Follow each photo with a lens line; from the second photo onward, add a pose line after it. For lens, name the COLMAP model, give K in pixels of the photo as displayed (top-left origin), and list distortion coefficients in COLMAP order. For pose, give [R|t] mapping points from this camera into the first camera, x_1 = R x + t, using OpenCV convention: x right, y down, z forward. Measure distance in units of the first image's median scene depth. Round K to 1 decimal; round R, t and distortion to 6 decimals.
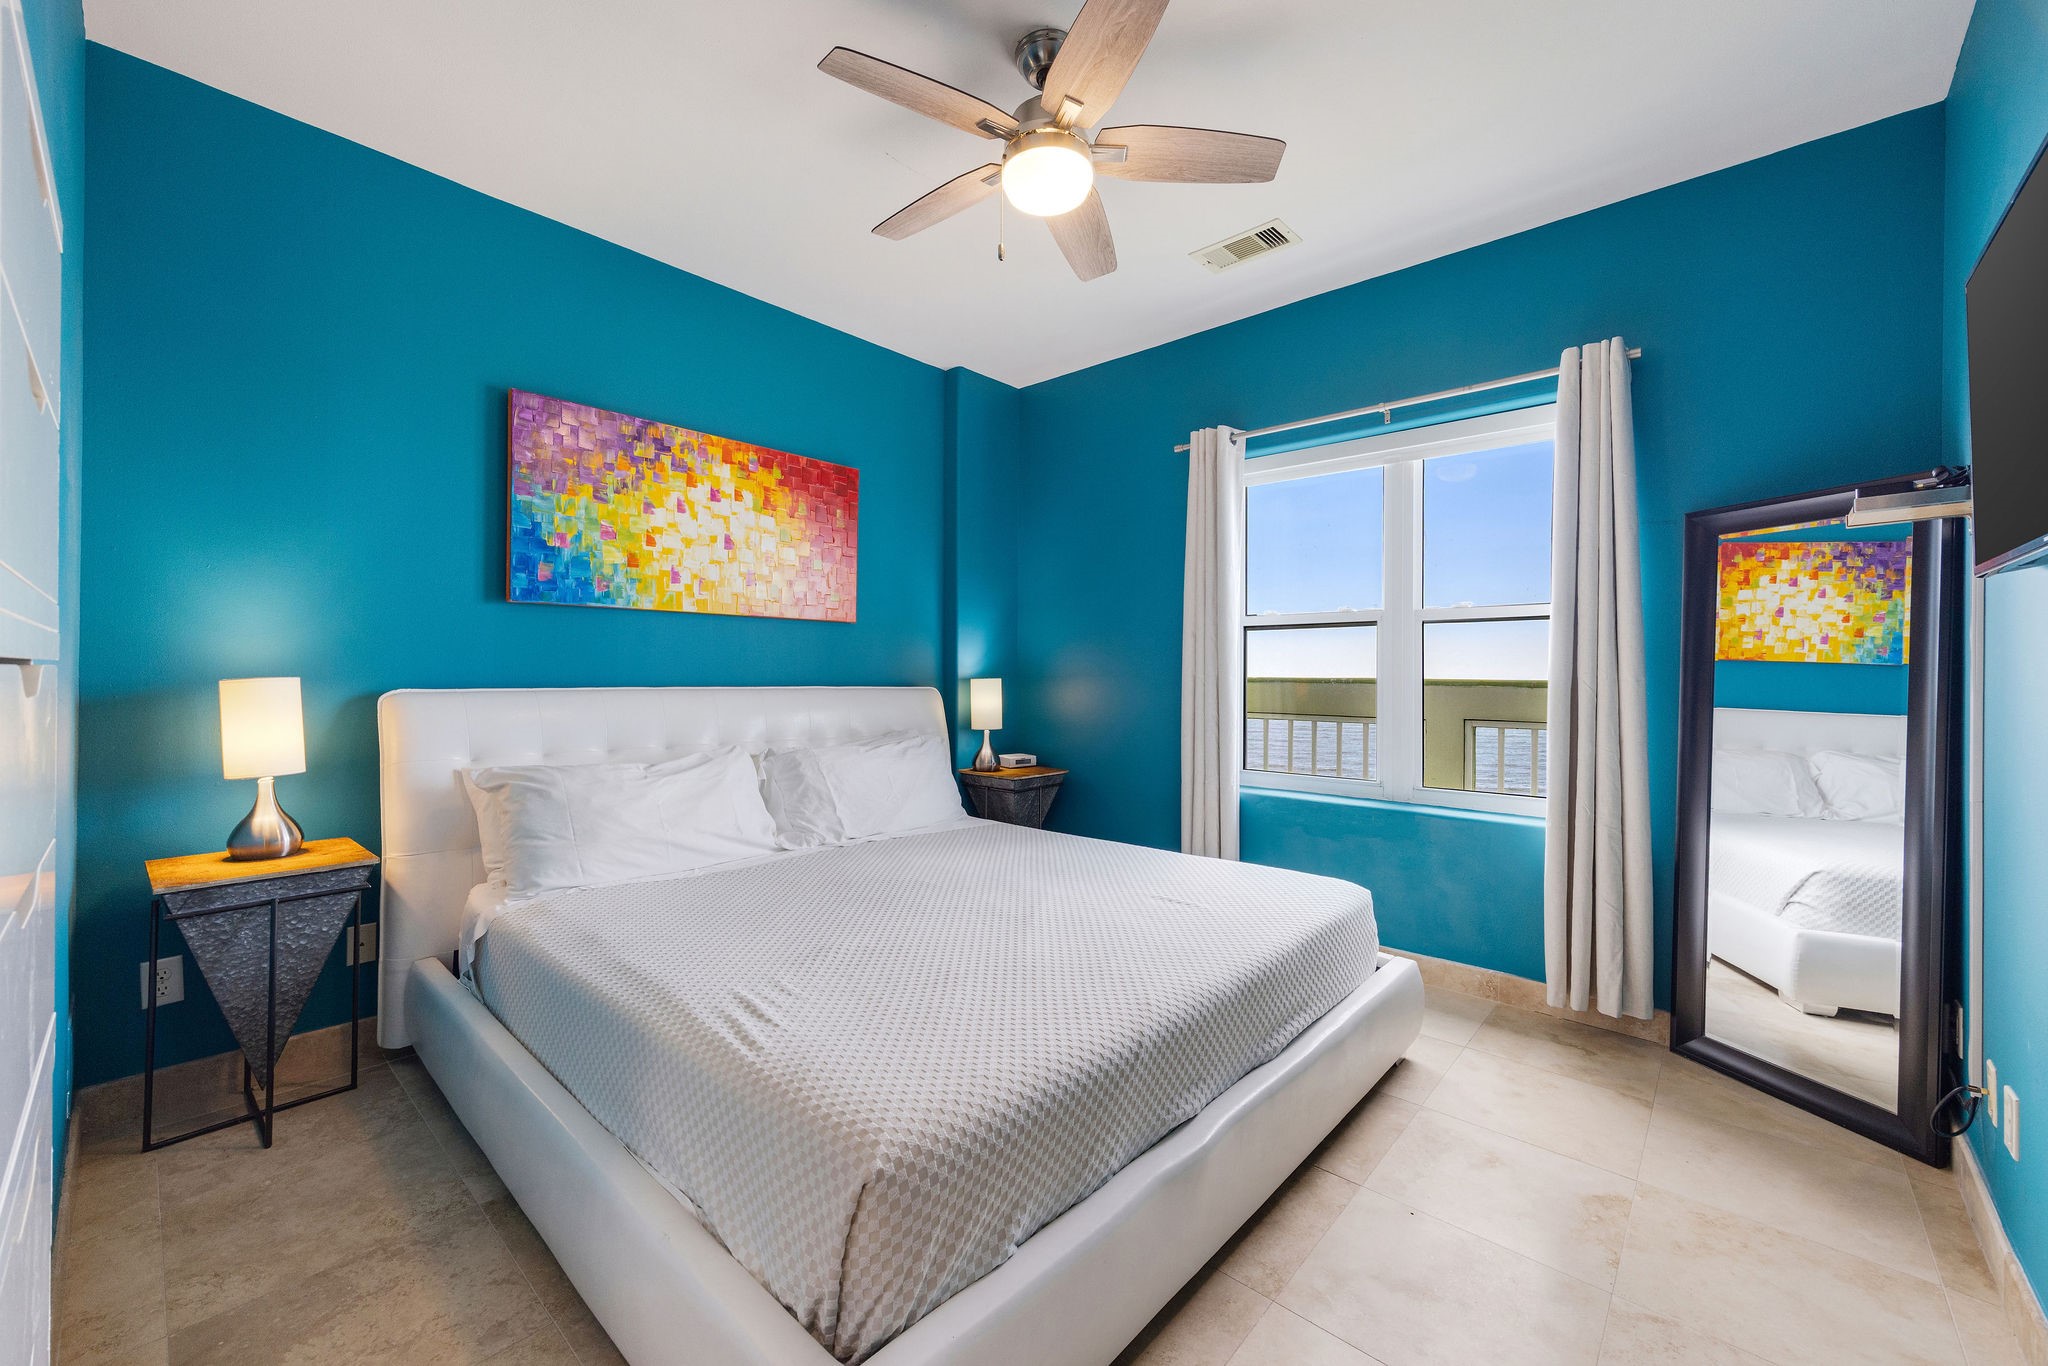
lens RADIAL K [[817.9, 0, 1007.0], [0, 817.9, 675.3], [0, 0, 1]] dist [0.013450, -0.000324]
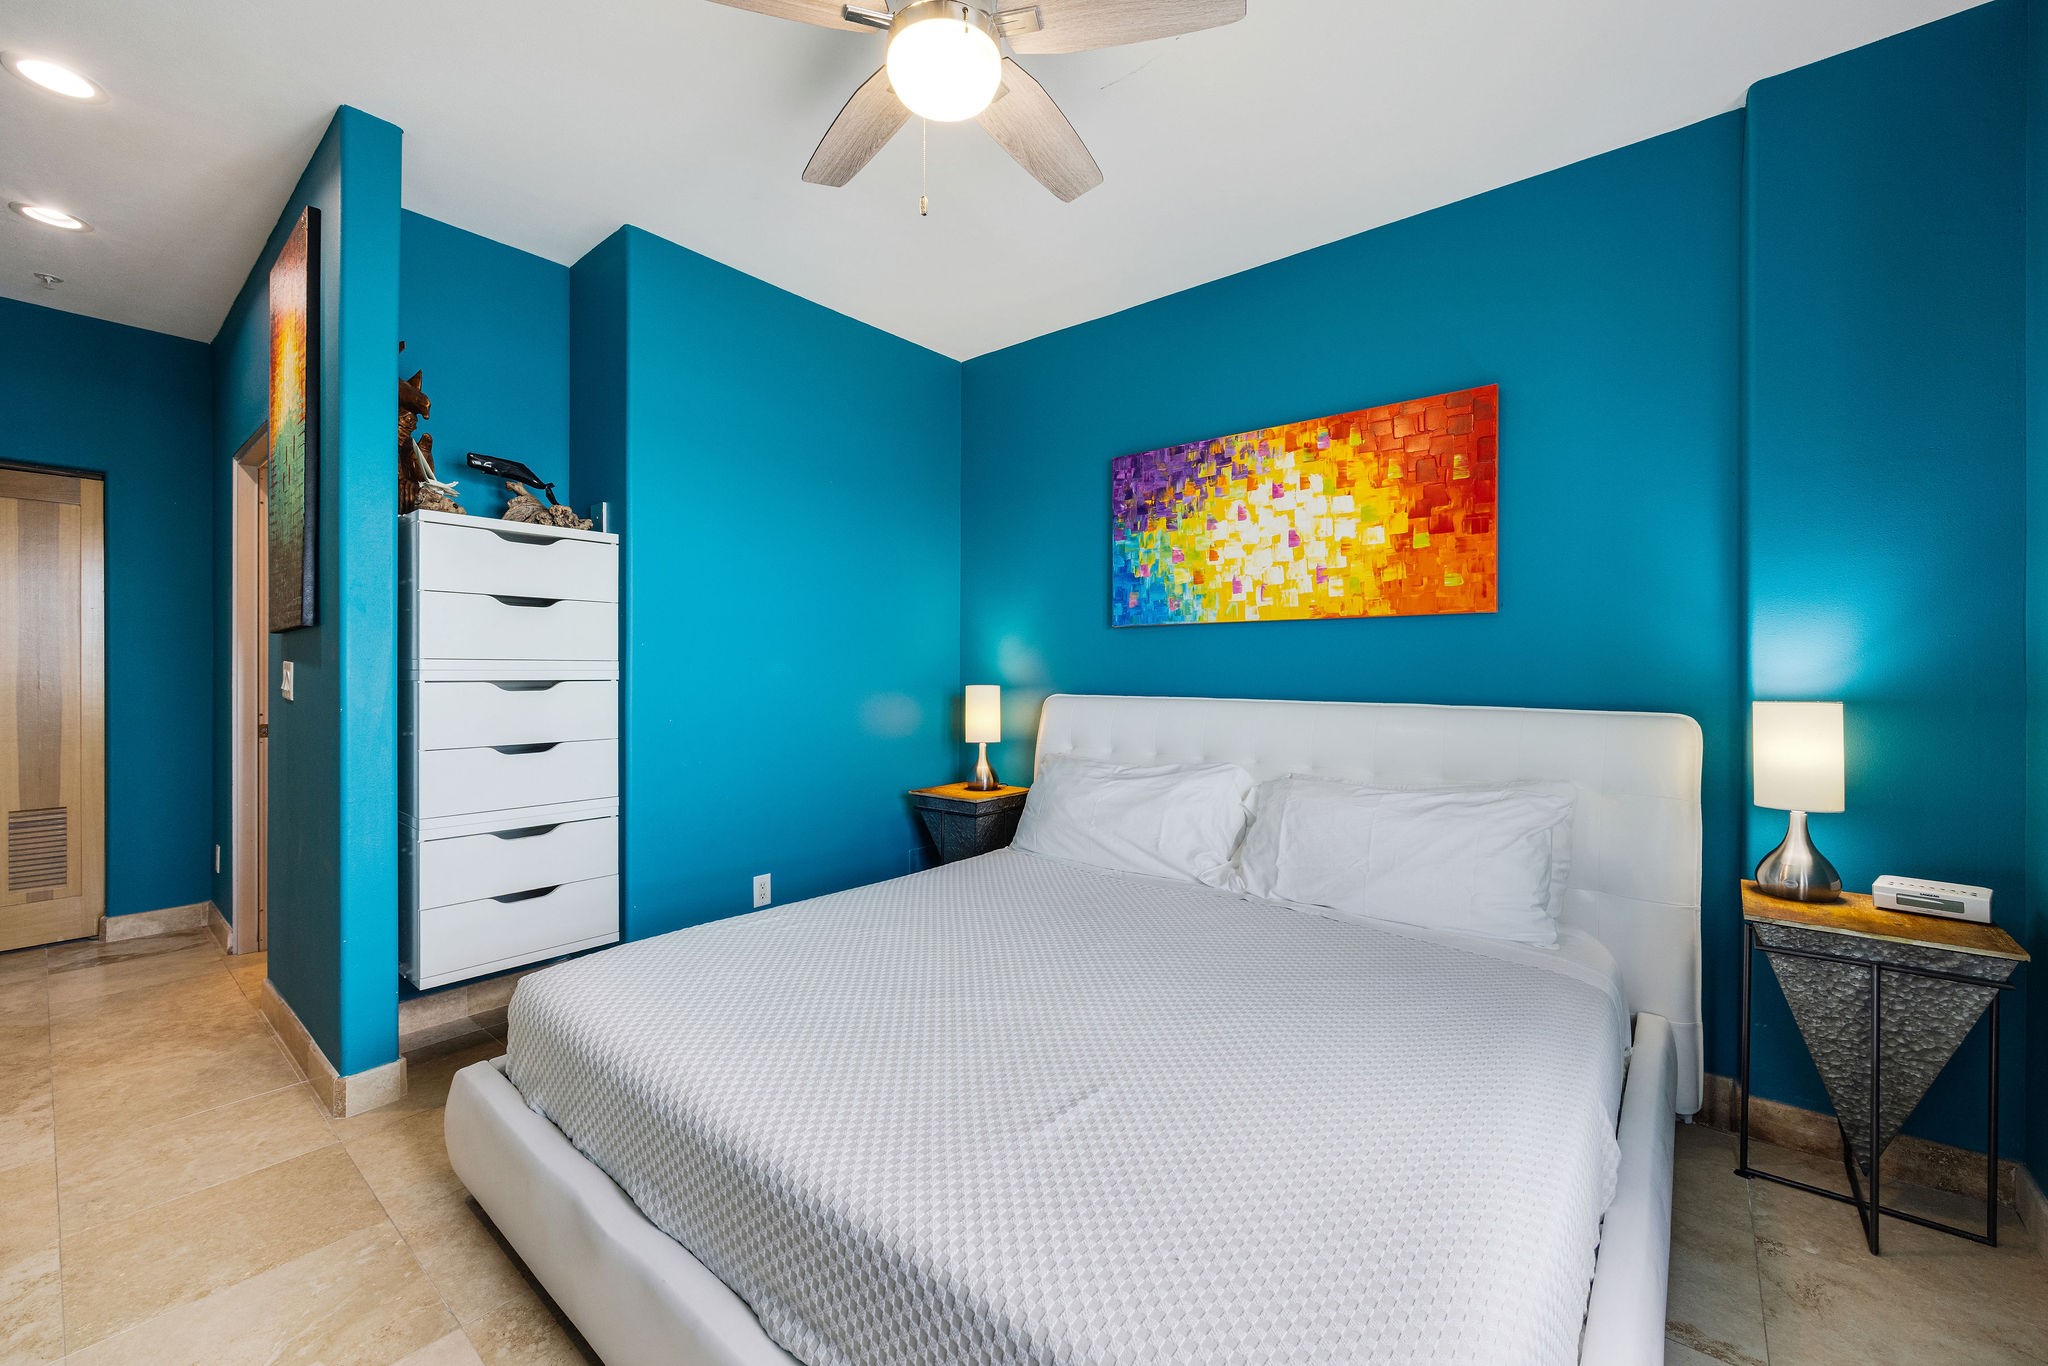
lens RADIAL K [[817.9, 0, 1005.4], [0, 817.9, 674.1], [0, 0, 1]] dist [0.013450, -0.000324]
pose [[0.051755, -0.017244, -0.998511, 0.511818], [-0.018495, 0.999663, -0.018222, 0.006579], [0.998489, 0.019410, 0.051419, 0.622634]]
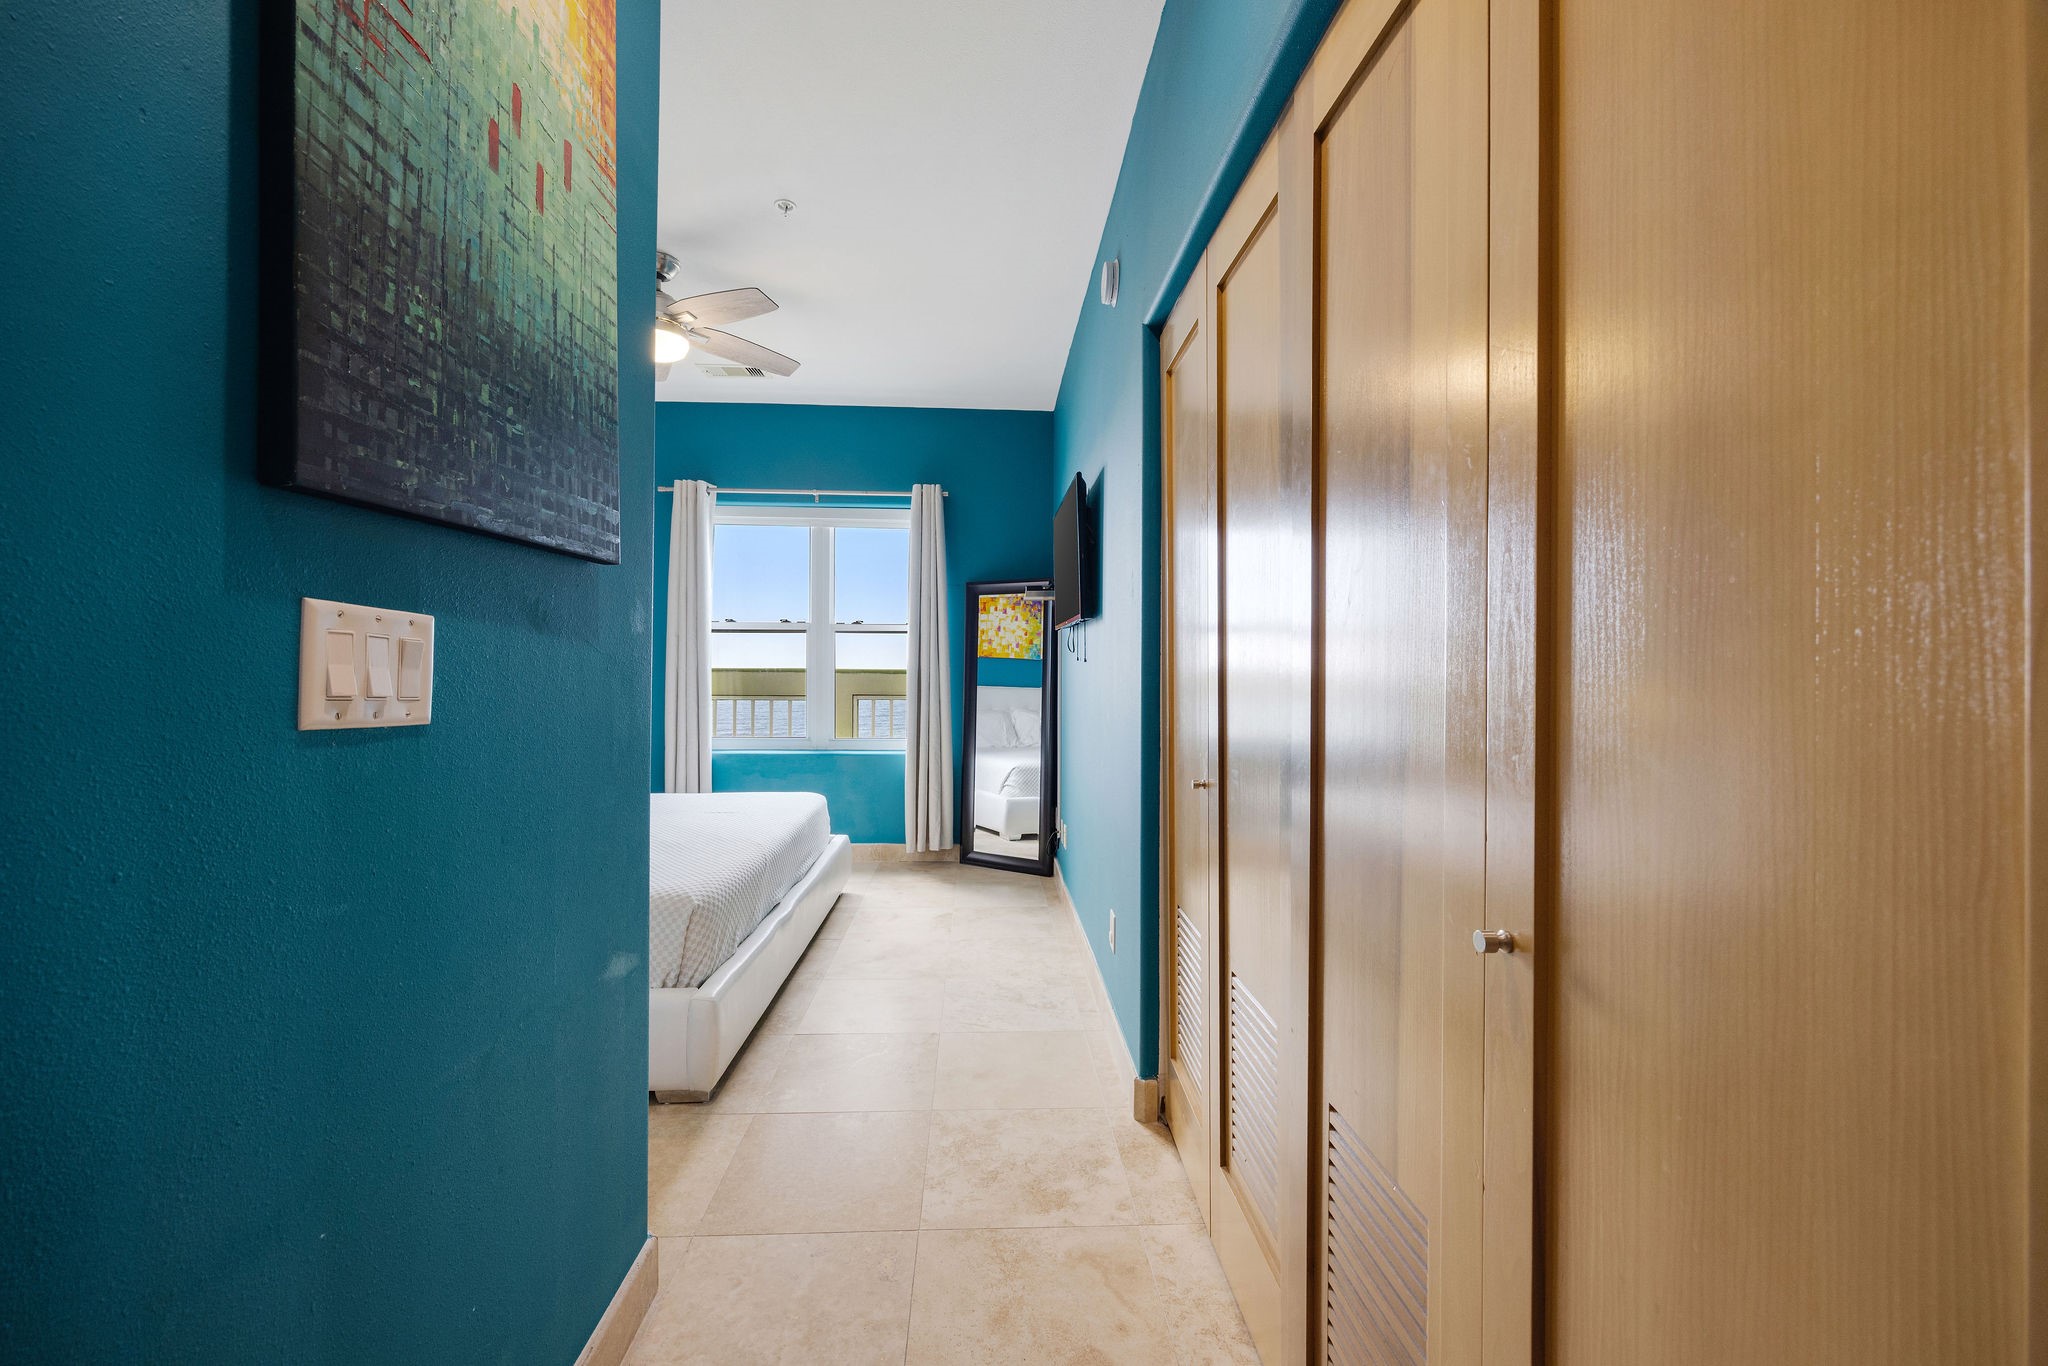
lens RADIAL K [[817.9, 0, 1024.9], [0, 817.9, 670.7], [0, 0, 1]] dist [0.013450, -0.000324]
pose [[0.705646, -0.004572, 0.708550, -0.598054], [-0.000749, 0.999974, 0.007198, -0.006138], [-0.708564, -0.005610, 0.705624, -0.609722]]
